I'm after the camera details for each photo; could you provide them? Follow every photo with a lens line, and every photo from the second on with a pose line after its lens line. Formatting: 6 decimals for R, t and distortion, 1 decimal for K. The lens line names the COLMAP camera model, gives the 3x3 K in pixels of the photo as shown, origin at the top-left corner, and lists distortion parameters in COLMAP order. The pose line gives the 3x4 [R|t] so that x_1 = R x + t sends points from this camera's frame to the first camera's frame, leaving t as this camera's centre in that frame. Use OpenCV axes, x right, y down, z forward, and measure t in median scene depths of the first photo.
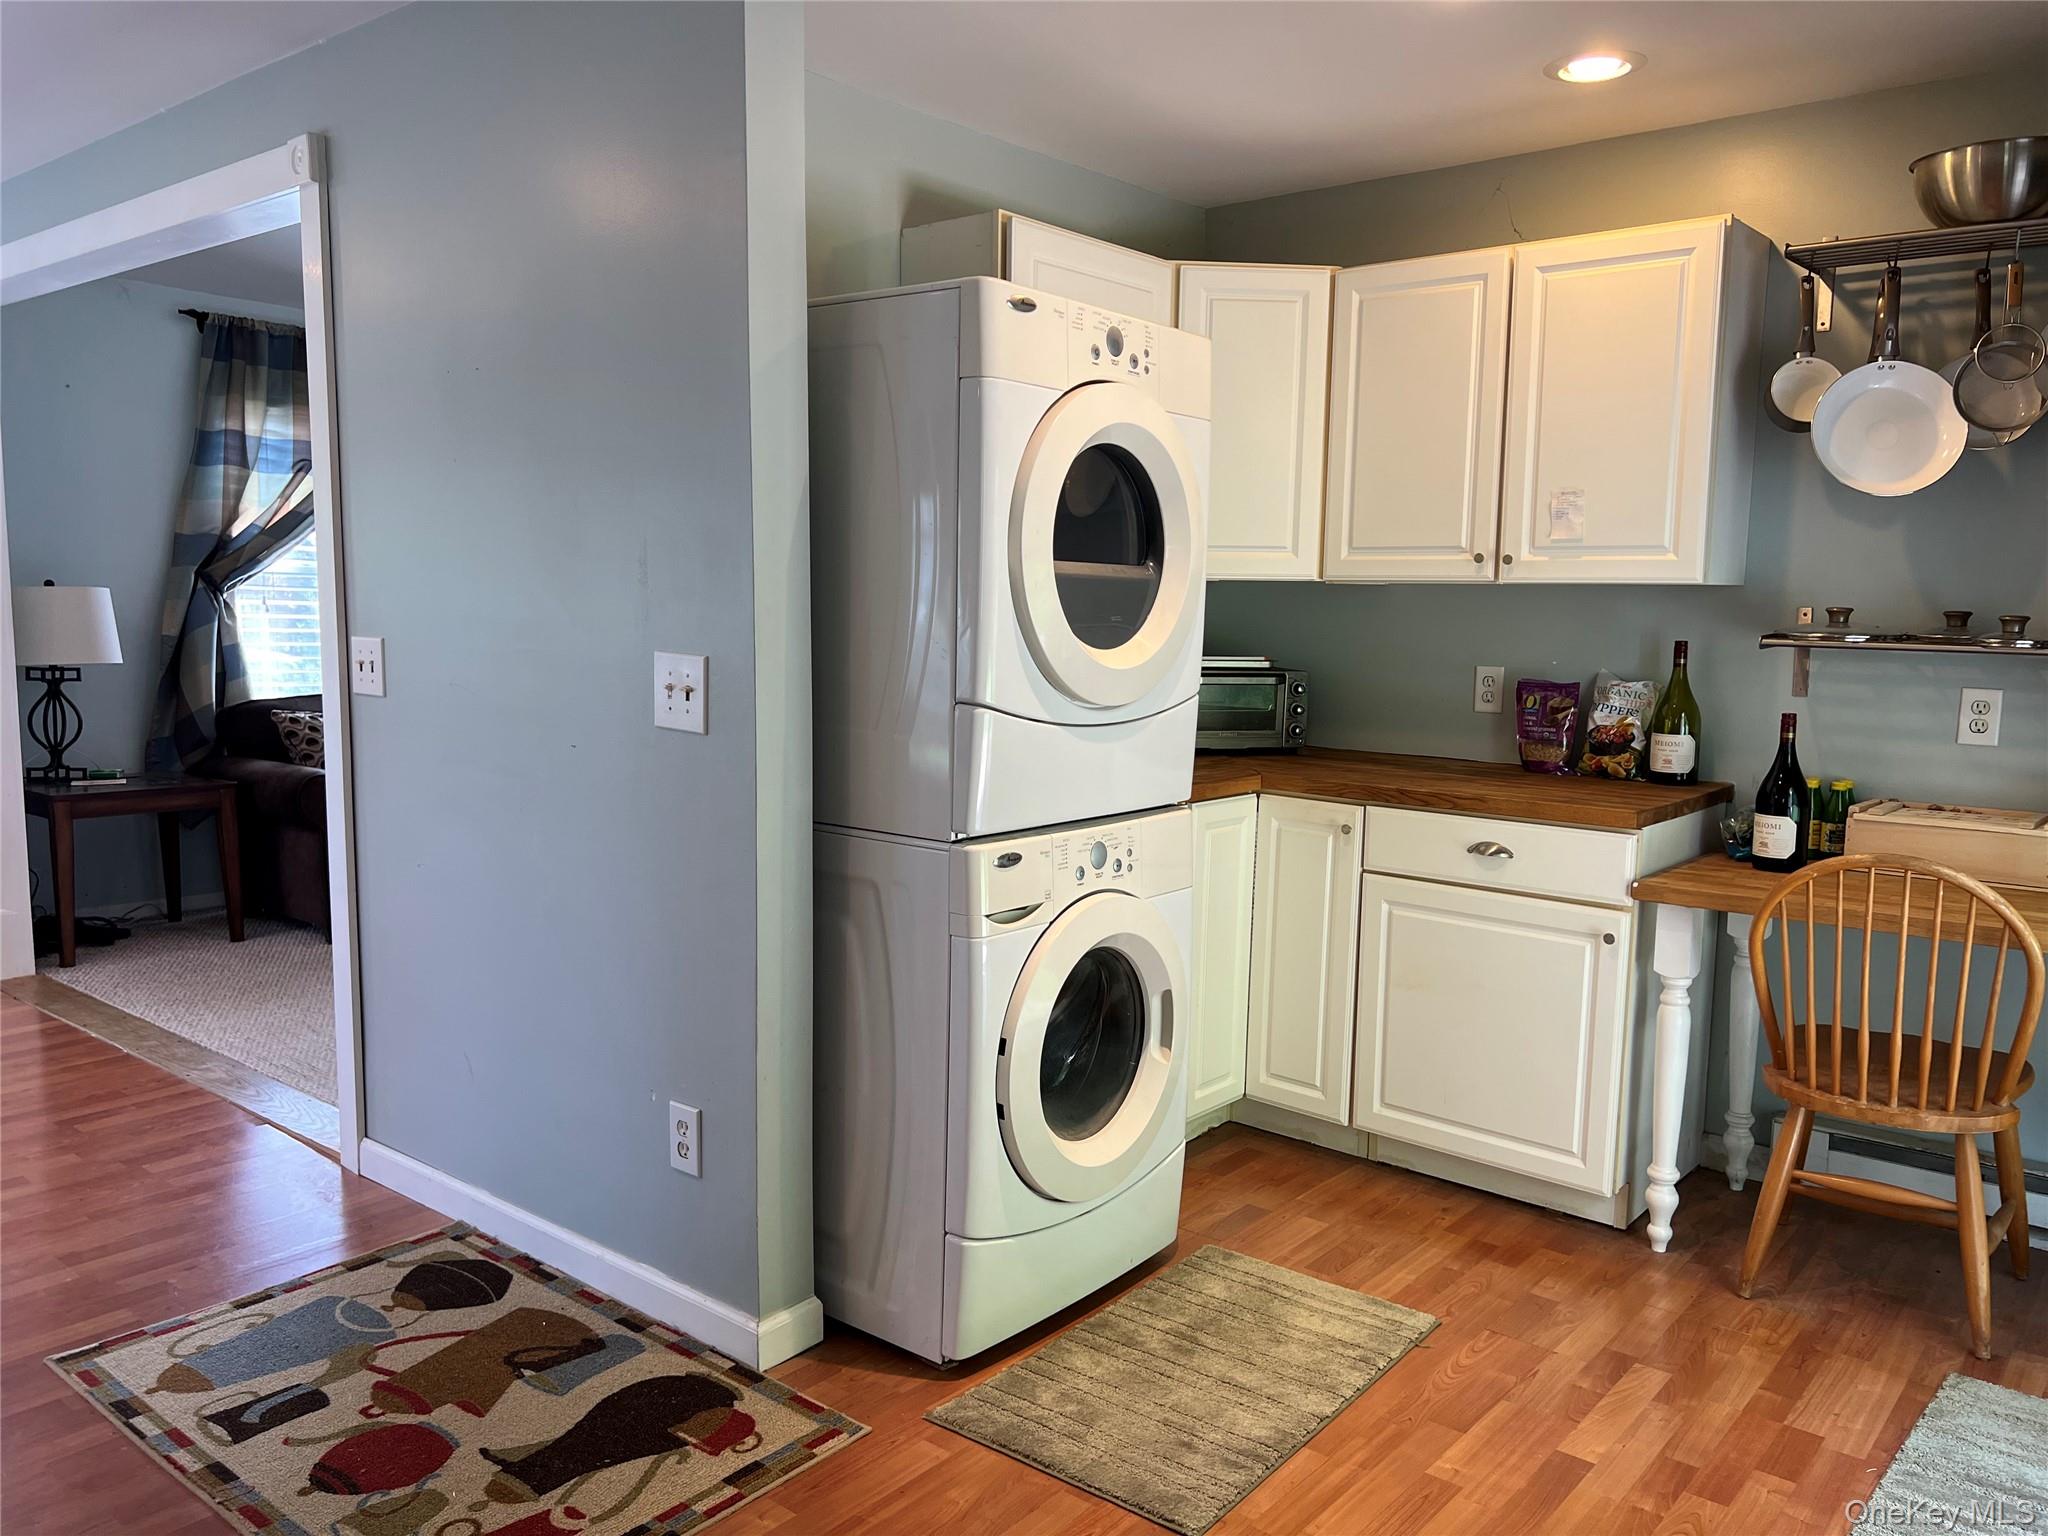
lens RADIAL K [[1537.7, 0, 1031.1], [0, 1537.7, 760.8], [0, 0, 1]] dist [0.041533, -0.041847]
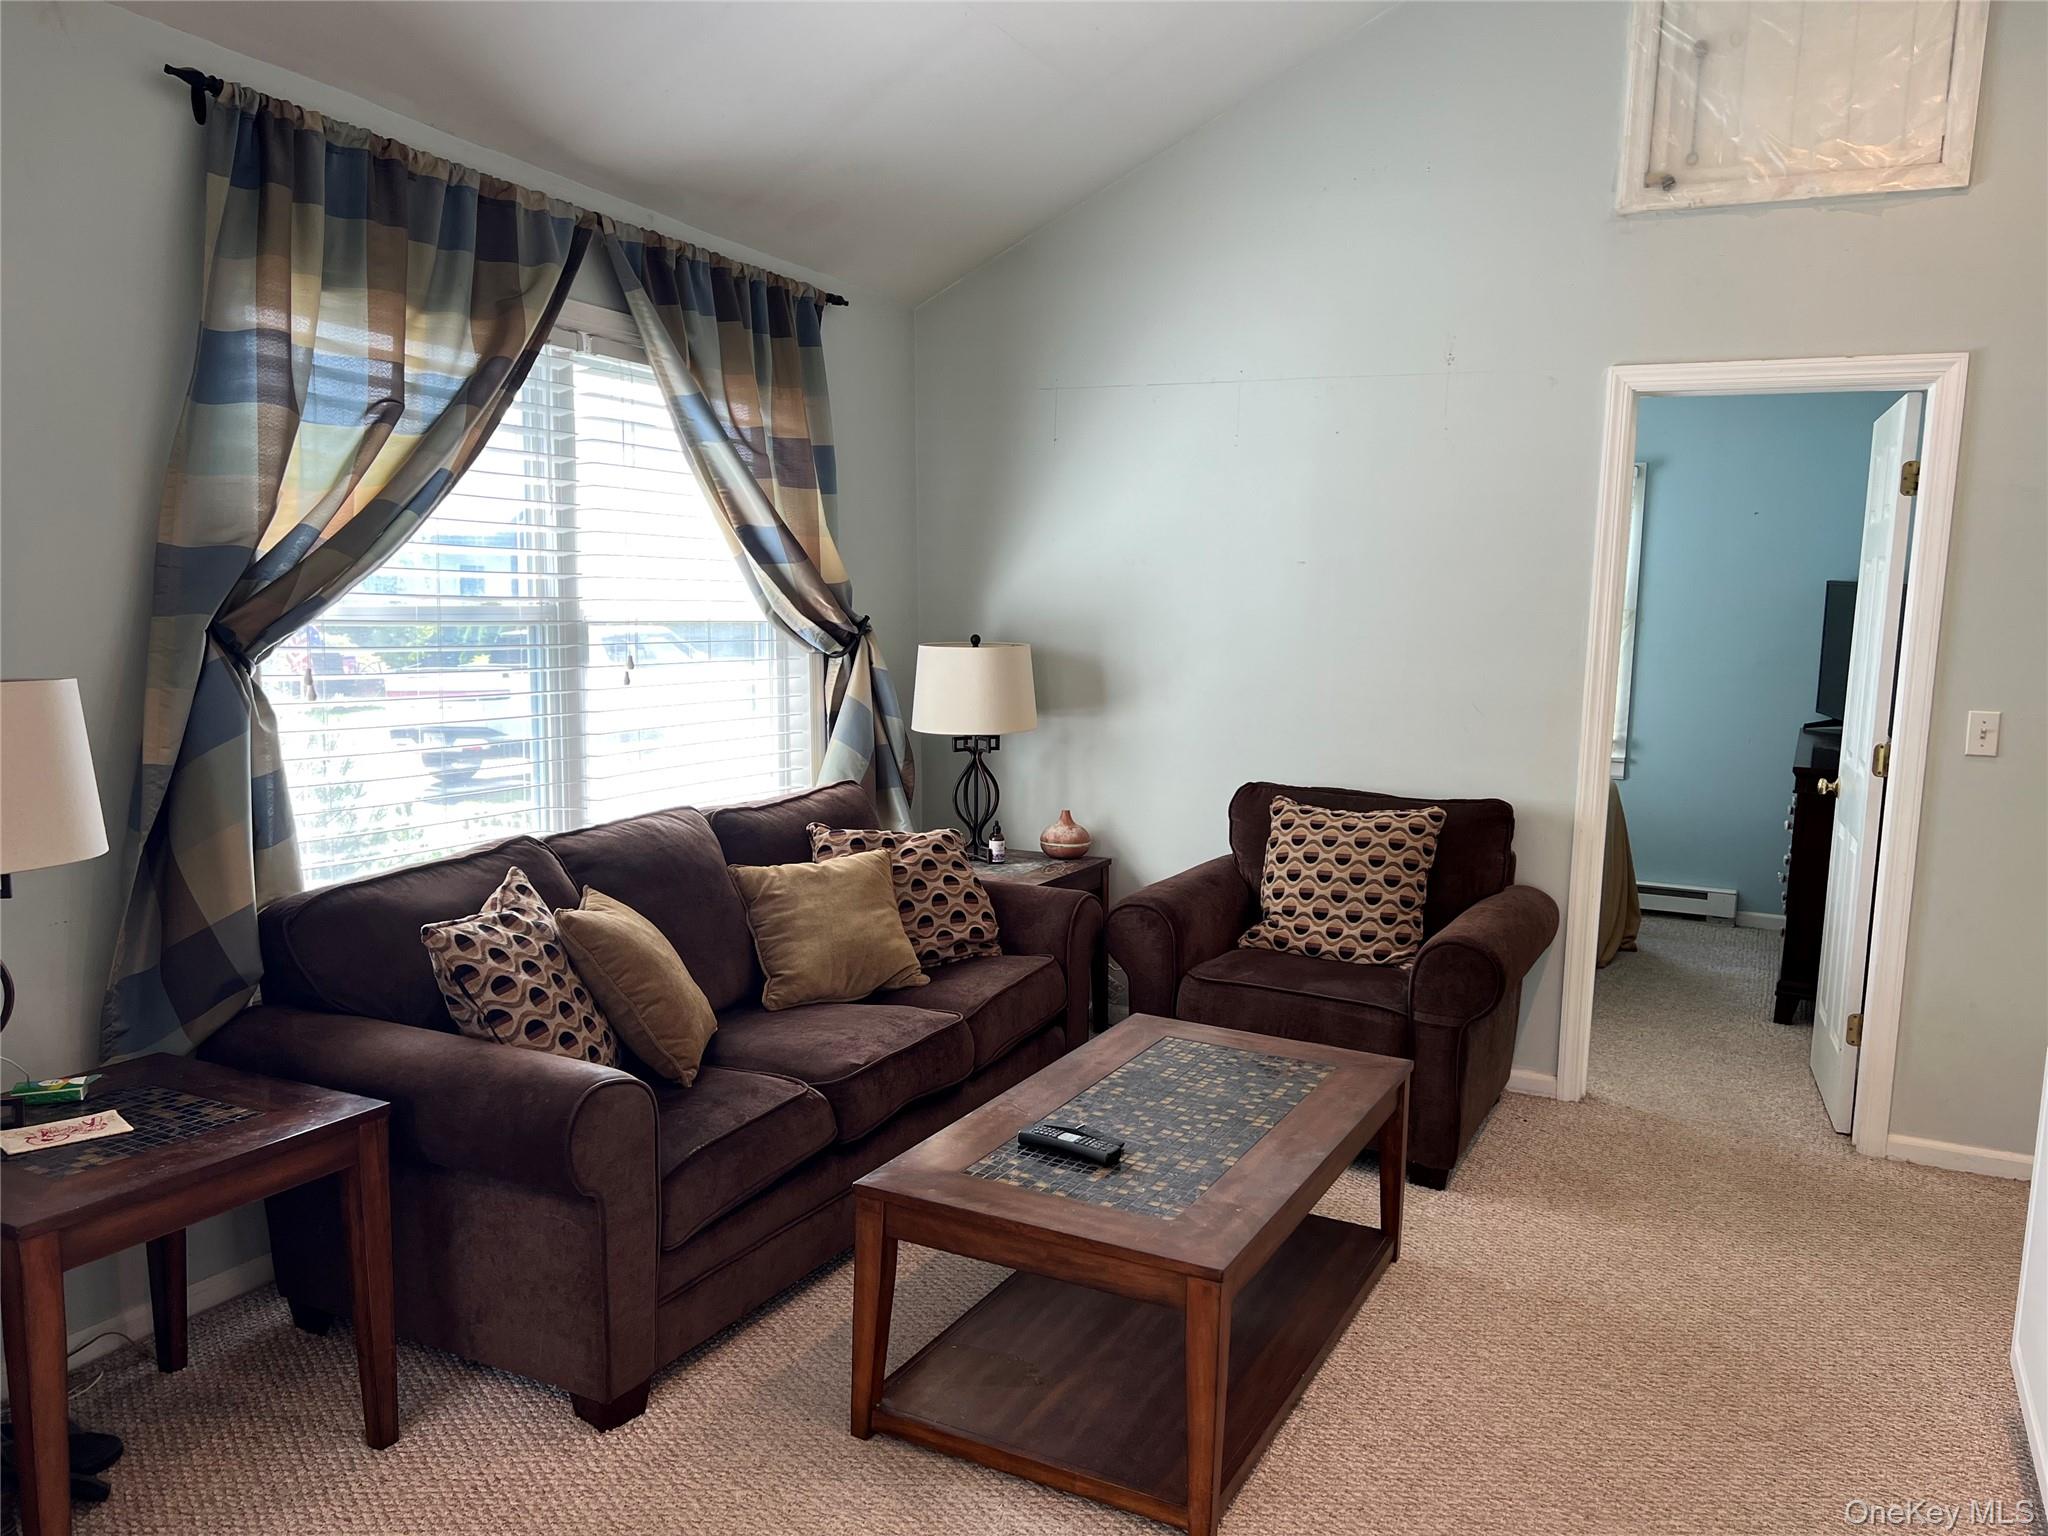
lens RADIAL K [[1537.7, 0, 1031.3], [0, 1537.7, 768.6], [0, 0, 1]] dist [0.041533, -0.041847]
pose [[0.972815, -0.014678, 0.231117, -0.910439], [0.011809, 0.999835, 0.013791, -0.185074], [-0.231282, -0.010687, 0.972828, 1.083671]]
